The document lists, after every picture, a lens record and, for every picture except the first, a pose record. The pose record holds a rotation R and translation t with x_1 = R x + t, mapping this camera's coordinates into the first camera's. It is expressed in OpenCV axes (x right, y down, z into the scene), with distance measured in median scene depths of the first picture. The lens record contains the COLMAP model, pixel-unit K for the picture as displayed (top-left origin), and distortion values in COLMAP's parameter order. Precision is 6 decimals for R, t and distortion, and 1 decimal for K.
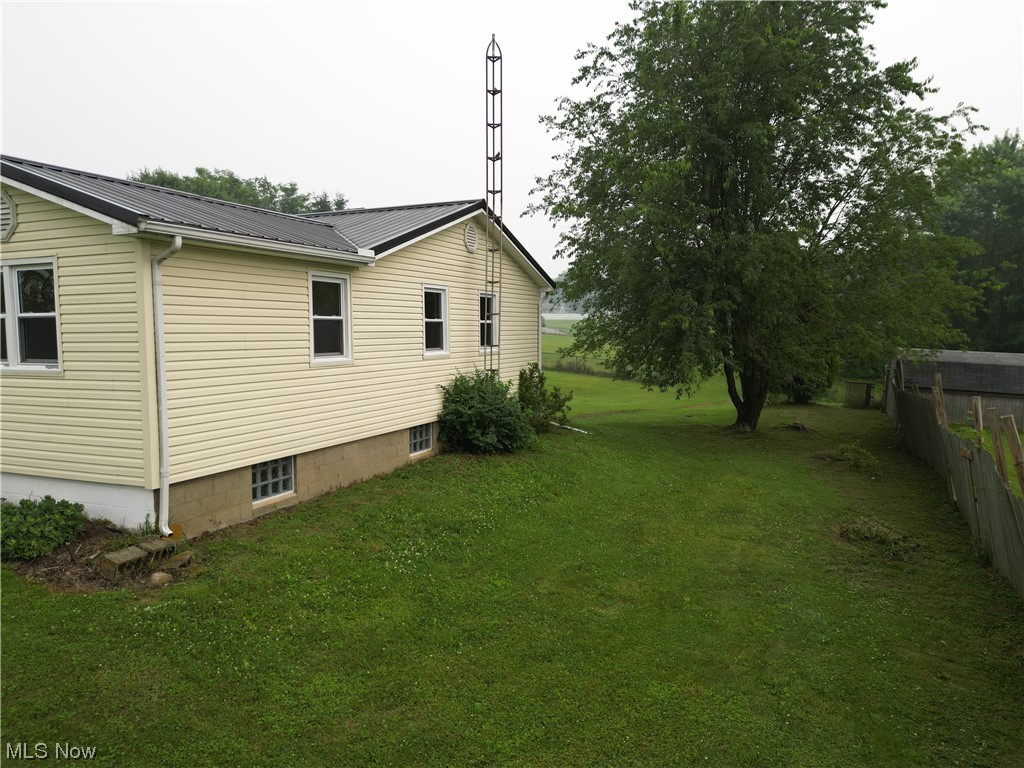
lens RADIAL K [[717.8, 0, 510.8], [0, 717.8, 383.5], [0, 0, 1]] dist [0.072144, -0.069199]
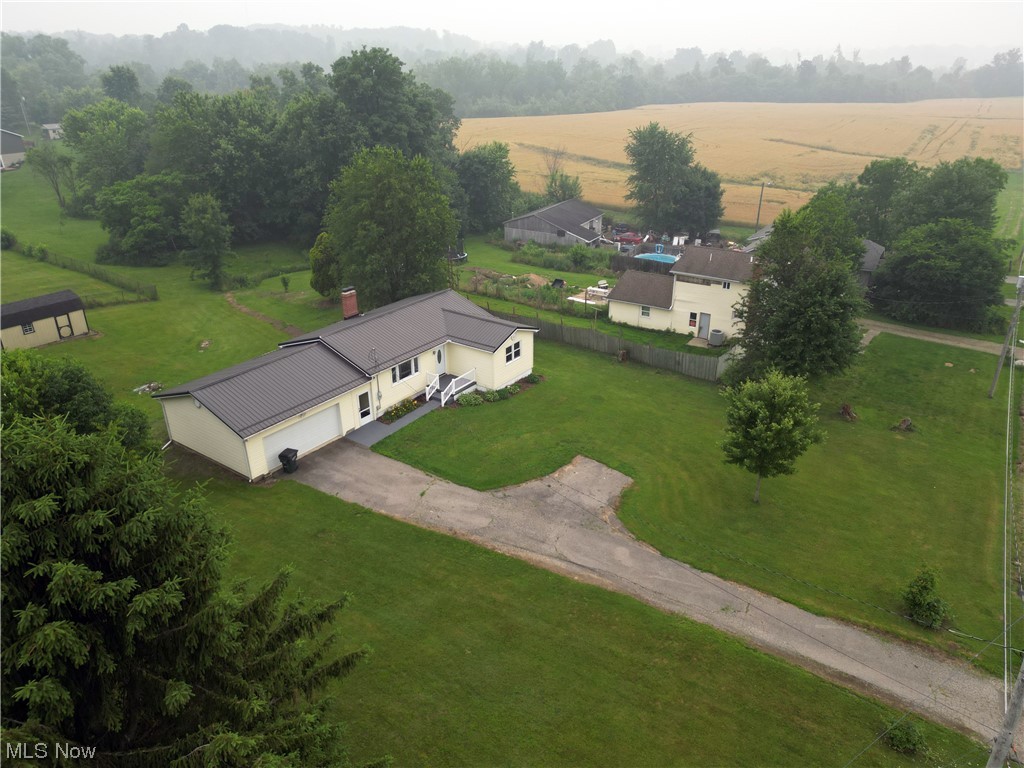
lens RADIAL K [[711.7, 0, 508.3], [0, 711.7, 383.9], [0, 0, 1]] dist [0.110805, -0.126556]
pose [[0.193929, -0.401712, 0.894997, -5.573364], [0.081774, 0.915761, 0.393313, -1.982024], [-0.977601, -0.003087, 0.210442, -0.104822]]
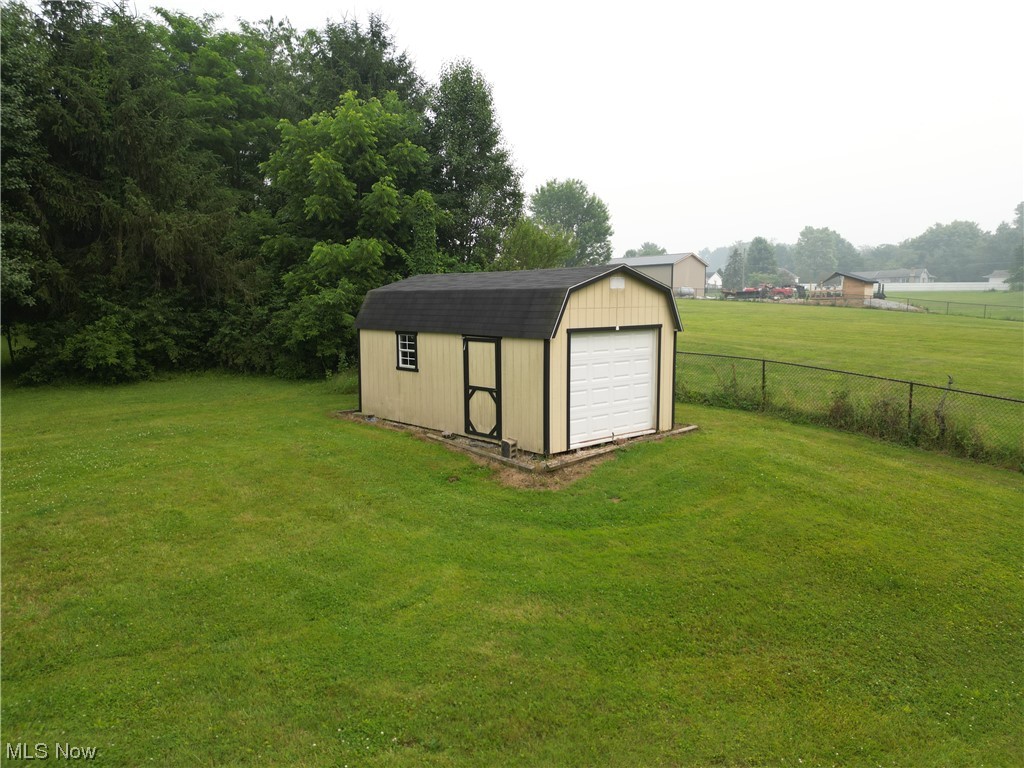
lens RADIAL K [[711.7, 0, 508.3], [0, 711.7, 383.9], [0, 0, 1]] dist [0.110805, -0.126556]
pose [[0.911185, 0.043604, -0.409683, 0.492736], [-0.028072, 0.998644, 0.043852, -0.255786], [0.411039, -0.028457, 0.911174, 3.885794]]
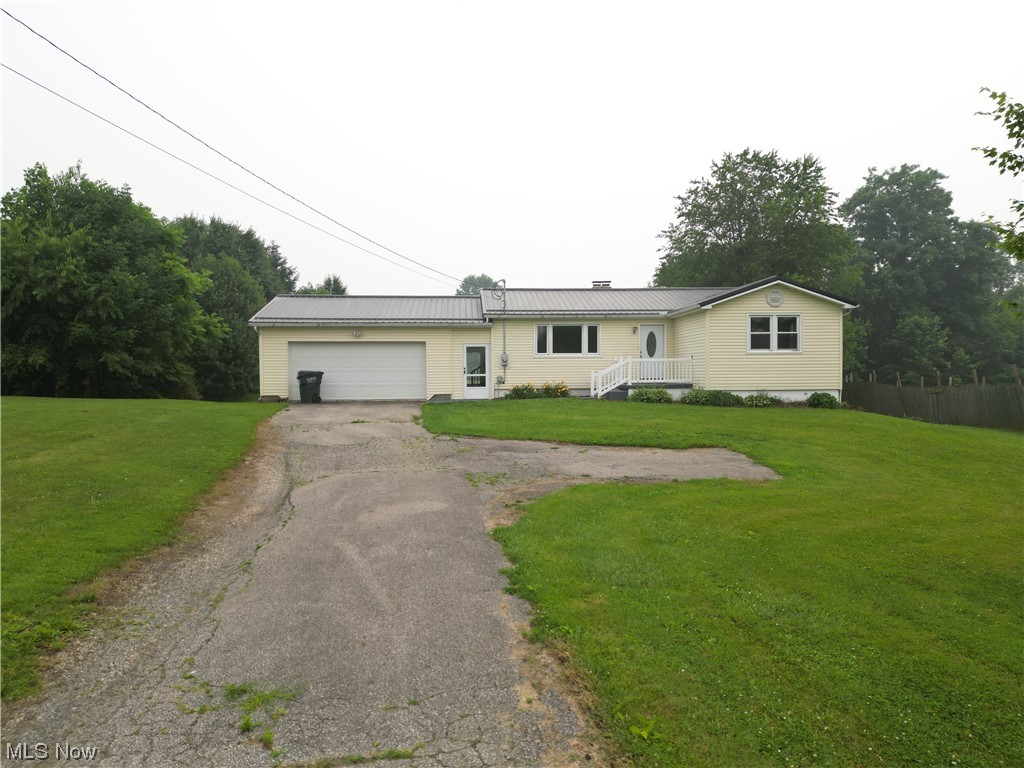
lens RADIAL K [[711.7, 0, 508.3], [0, 711.7, 383.9], [0, 0, 1]] dist [0.110805, -0.126556]
pose [[0.873904, -0.002096, 0.486095, -2.866474], [0.032419, 0.998016, -0.053979, 0.214310], [-0.485017, 0.062931, 0.872237, -0.883554]]
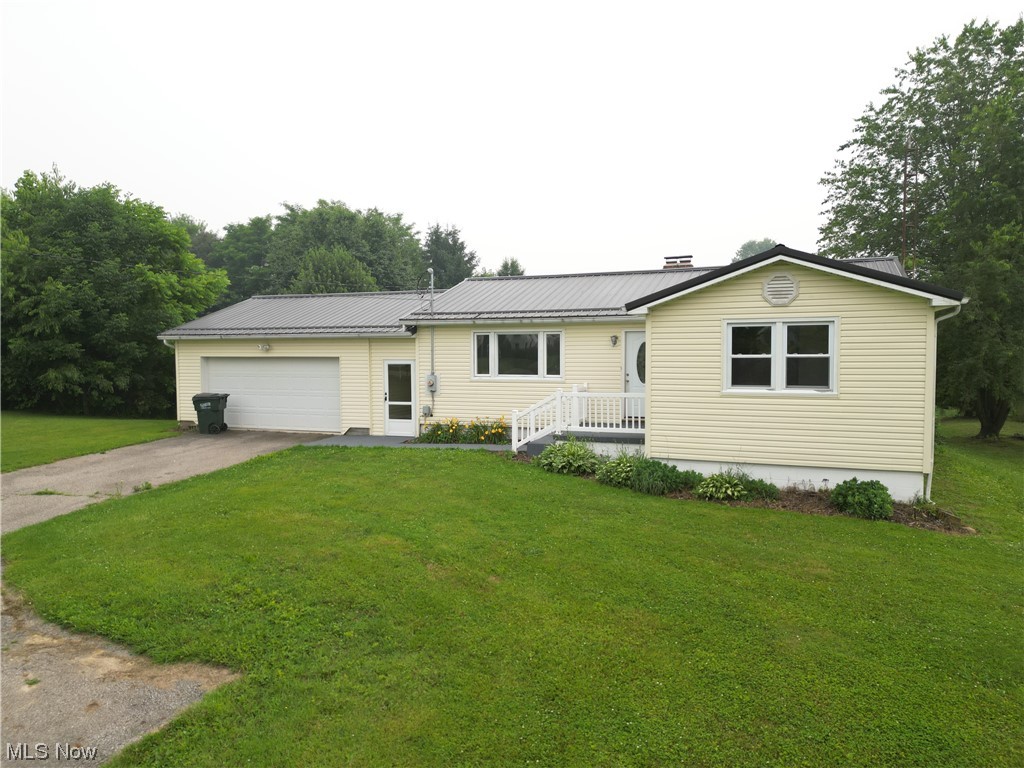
lens RADIAL K [[711.7, 0, 508.3], [0, 711.7, 383.9], [0, 0, 1]] dist [0.110805, -0.126556]
pose [[0.998167, 0.001376, 0.060504, -1.289203], [-0.000032, 0.999753, -0.022208, -0.004892], [-0.060519, 0.022165, 0.997921, -0.397353]]
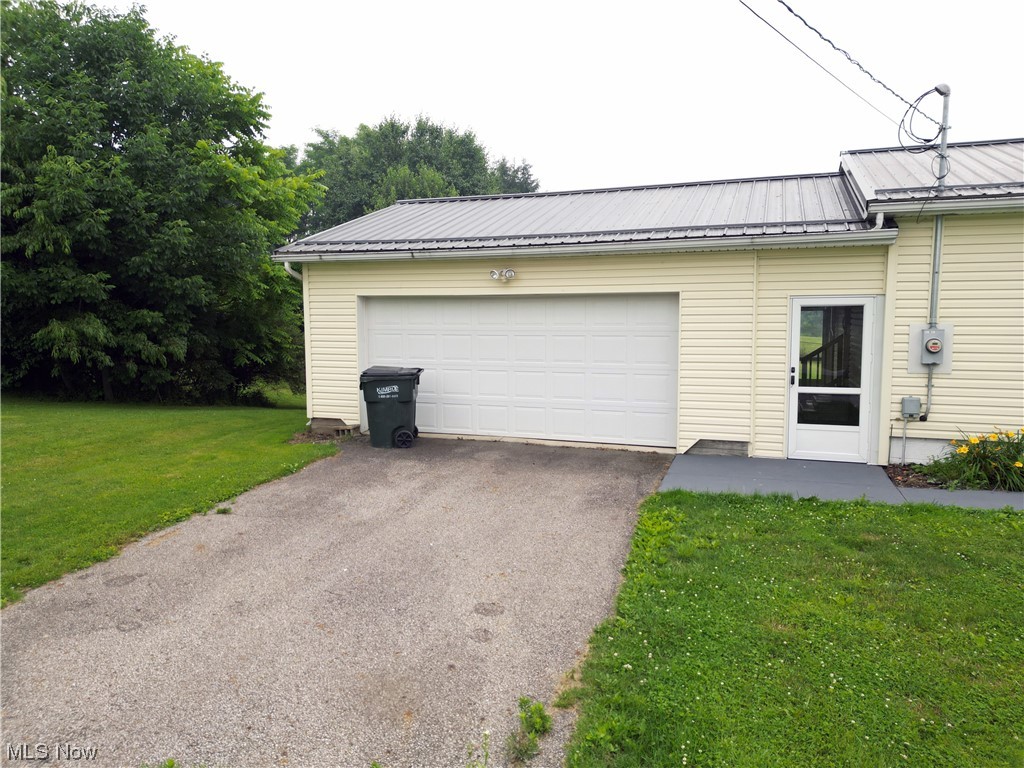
lens RADIAL K [[717.8, 0, 510.8], [0, 717.8, 383.5], [0, 0, 1]] dist [0.072144, -0.069199]
pose [[0.995223, 0.002996, 0.097581, -2.058238], [-0.004404, 0.999889, 0.014209, -0.016910], [-0.097528, -0.014571, 0.995126, 0.856585]]
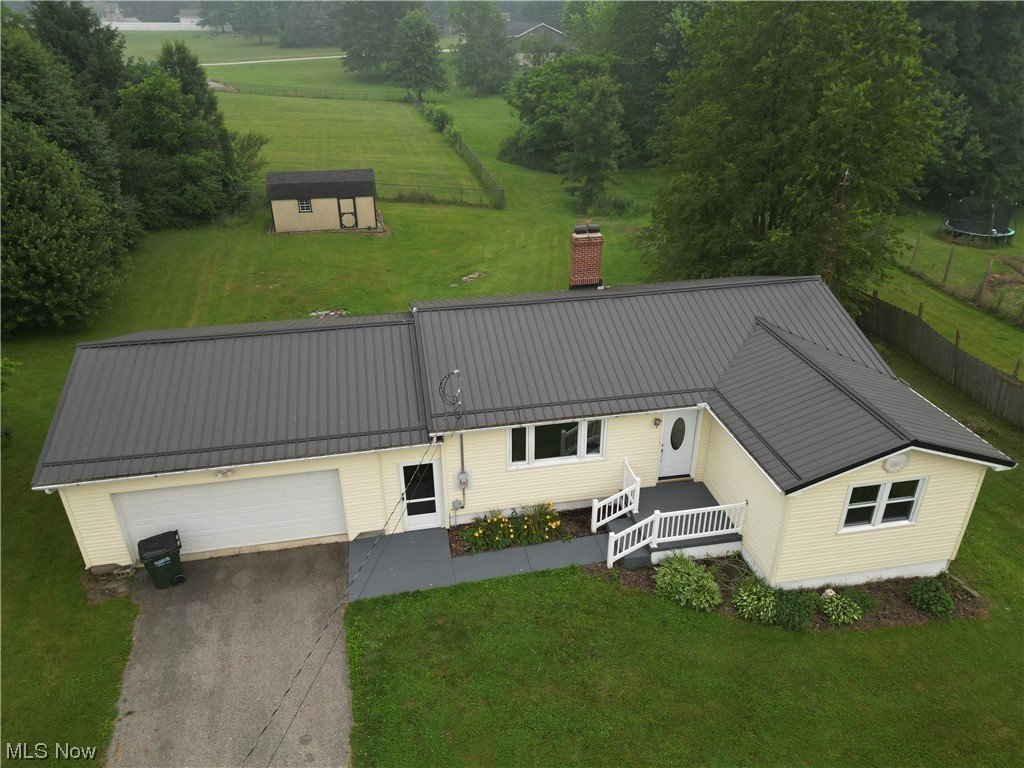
lens RADIAL K [[717.8, 0, 510.8], [0, 717.8, 383.5], [0, 0, 1]] dist [0.072144, -0.069199]
pose [[0.813370, -0.268916, 0.515862, -2.259830], [0.043480, 0.912368, 0.407056, -1.129985], [-0.580120, -0.308658, 0.753784, 0.257555]]
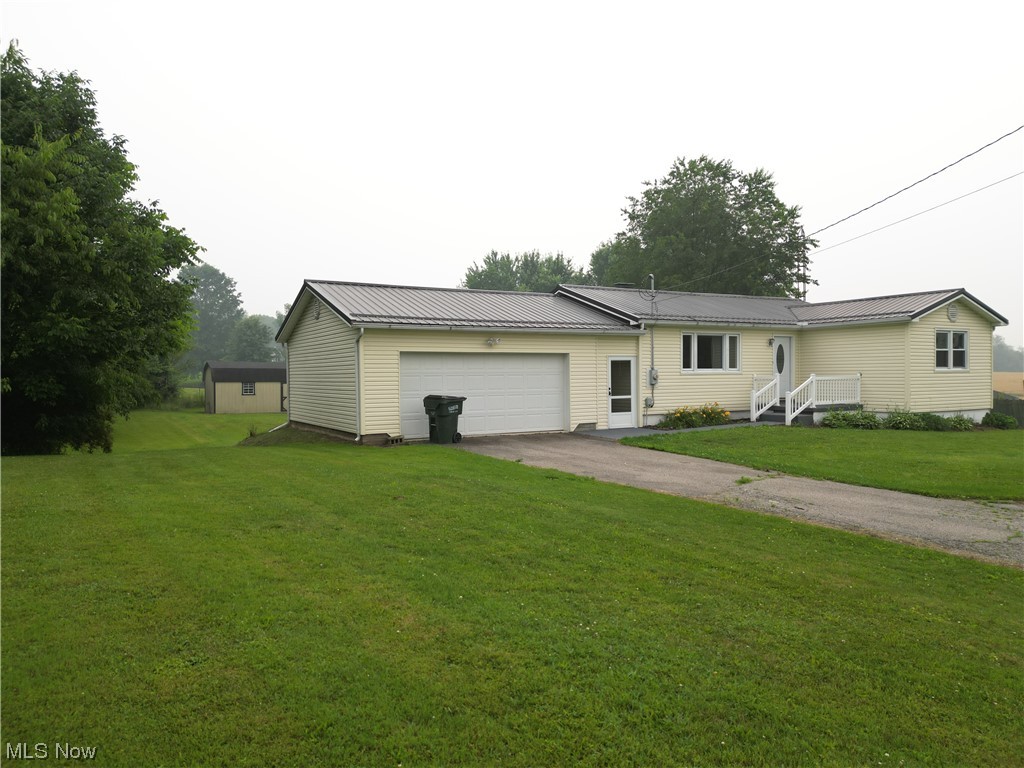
lens RADIAL K [[717.8, 0, 510.8], [0, 717.8, 383.5], [0, 0, 1]] dist [0.072144, -0.069199]
pose [[0.576290, -0.005233, 0.817228, -3.666359], [0.061878, 0.997388, -0.037248, 0.027409], [-0.814899, 0.072034, 0.575109, 0.781385]]
